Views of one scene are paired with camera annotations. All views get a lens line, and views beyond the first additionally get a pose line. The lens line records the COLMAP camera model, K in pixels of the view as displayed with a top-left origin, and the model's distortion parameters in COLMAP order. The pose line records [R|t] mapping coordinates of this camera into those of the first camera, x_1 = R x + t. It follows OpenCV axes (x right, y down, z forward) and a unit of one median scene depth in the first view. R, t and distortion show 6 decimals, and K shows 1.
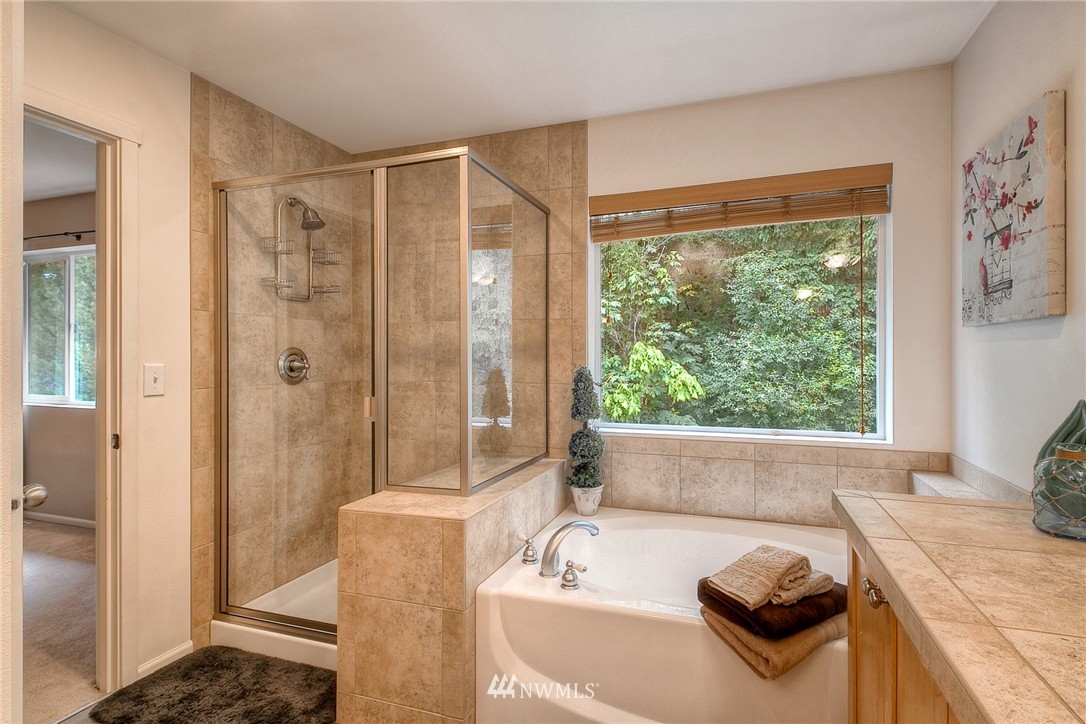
lens RADIAL K [[529.0, 0, 532.3], [0, 529.0, 362.4], [0, 0, 1]] dist [0.017120, -0.003519]
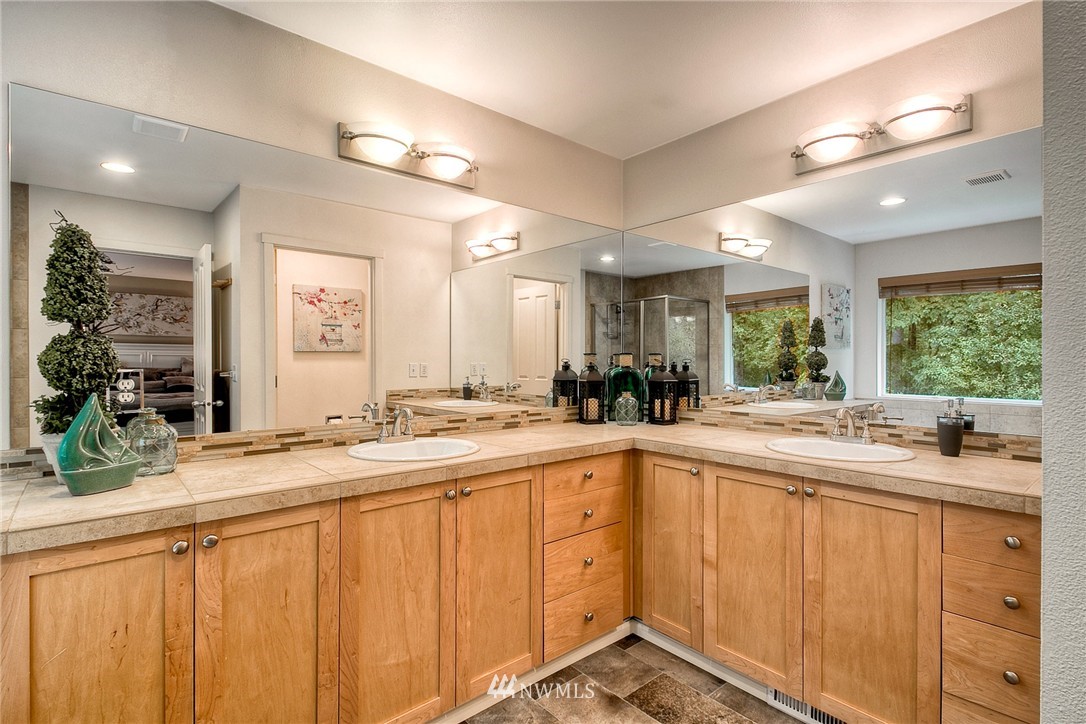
lens RADIAL K [[529.0, 0, 536.8], [0, 529.0, 362.2], [0, 0, 1]] dist [0.017120, -0.003519]
pose [[0.875938, -0.001642, -0.482421, 0.536143], [0.003458, 0.999990, 0.002876, -0.007453], [0.482411, -0.004187, 0.875935, -1.625720]]
